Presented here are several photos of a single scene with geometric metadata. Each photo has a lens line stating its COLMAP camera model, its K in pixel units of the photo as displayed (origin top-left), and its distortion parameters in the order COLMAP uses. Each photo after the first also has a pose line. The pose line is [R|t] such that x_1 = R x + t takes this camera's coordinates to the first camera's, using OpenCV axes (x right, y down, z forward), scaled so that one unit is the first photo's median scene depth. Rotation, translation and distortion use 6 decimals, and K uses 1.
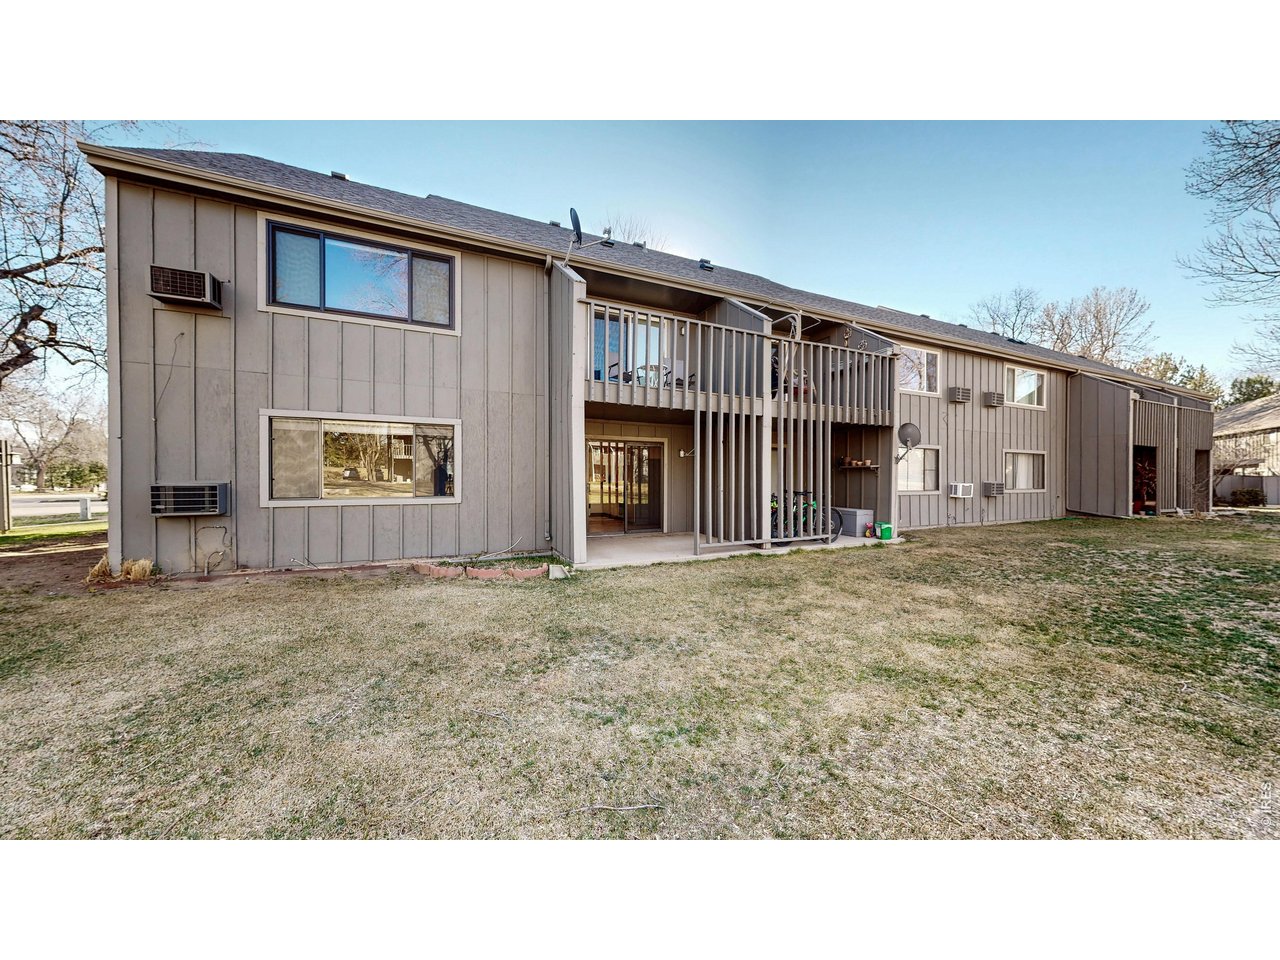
lens RADIAL K [[601.7, 0, 640.0], [0, 601.7, 480.0], [0, 0, 1]] dist [-0.000662, -0.000837]
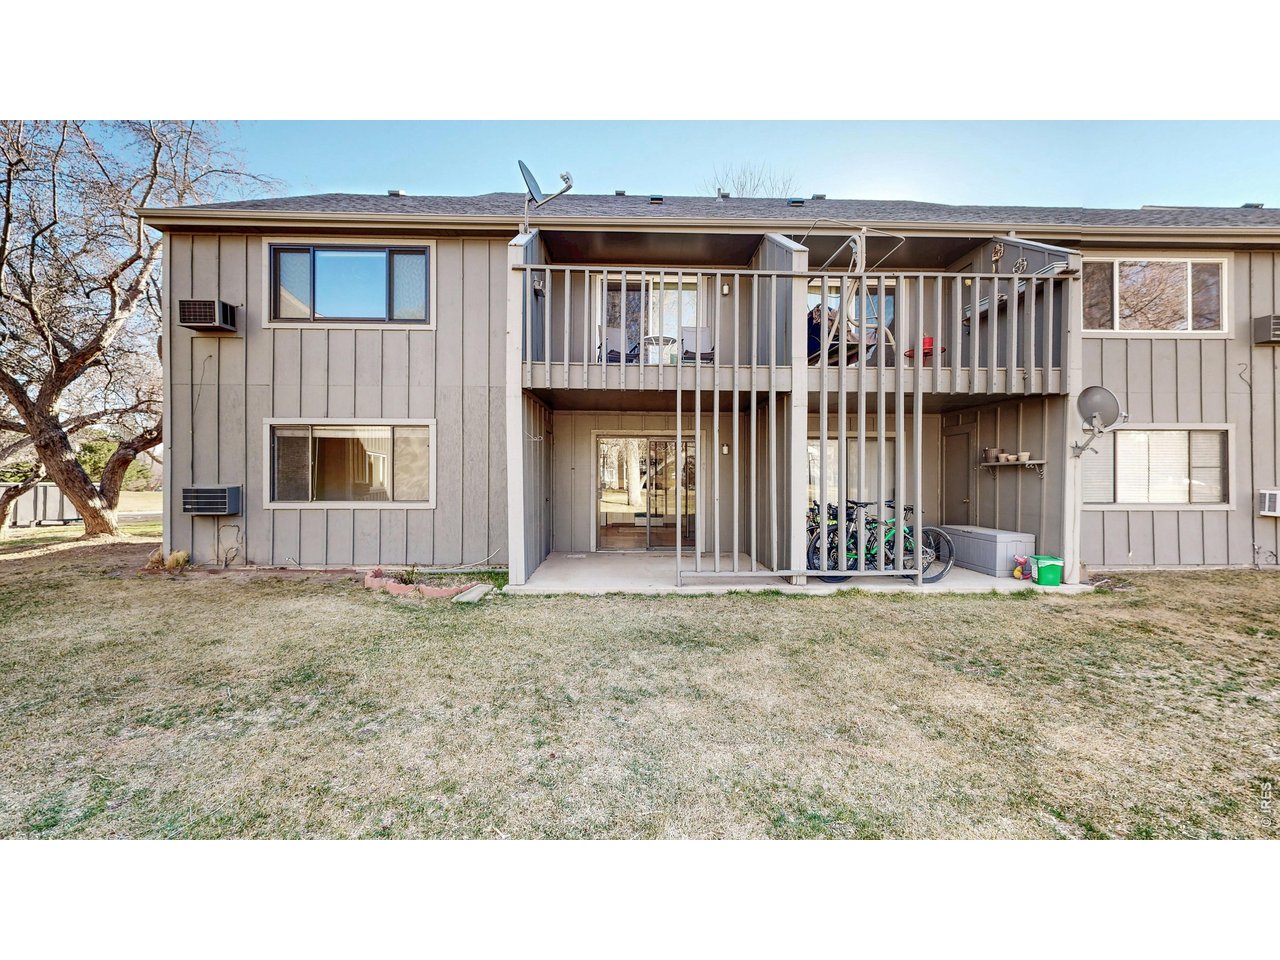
lens RADIAL K [[601.7, 0, 640.0], [0, 601.7, 480.0], [0, 0, 1]] dist [-0.000662, -0.000837]
pose [[0.866353, -0.003044, -0.499423, 0.403214], [-0.001886, 0.999954, -0.009365, 0.001918], [0.499429, 0.009056, 0.866308, 0.321962]]
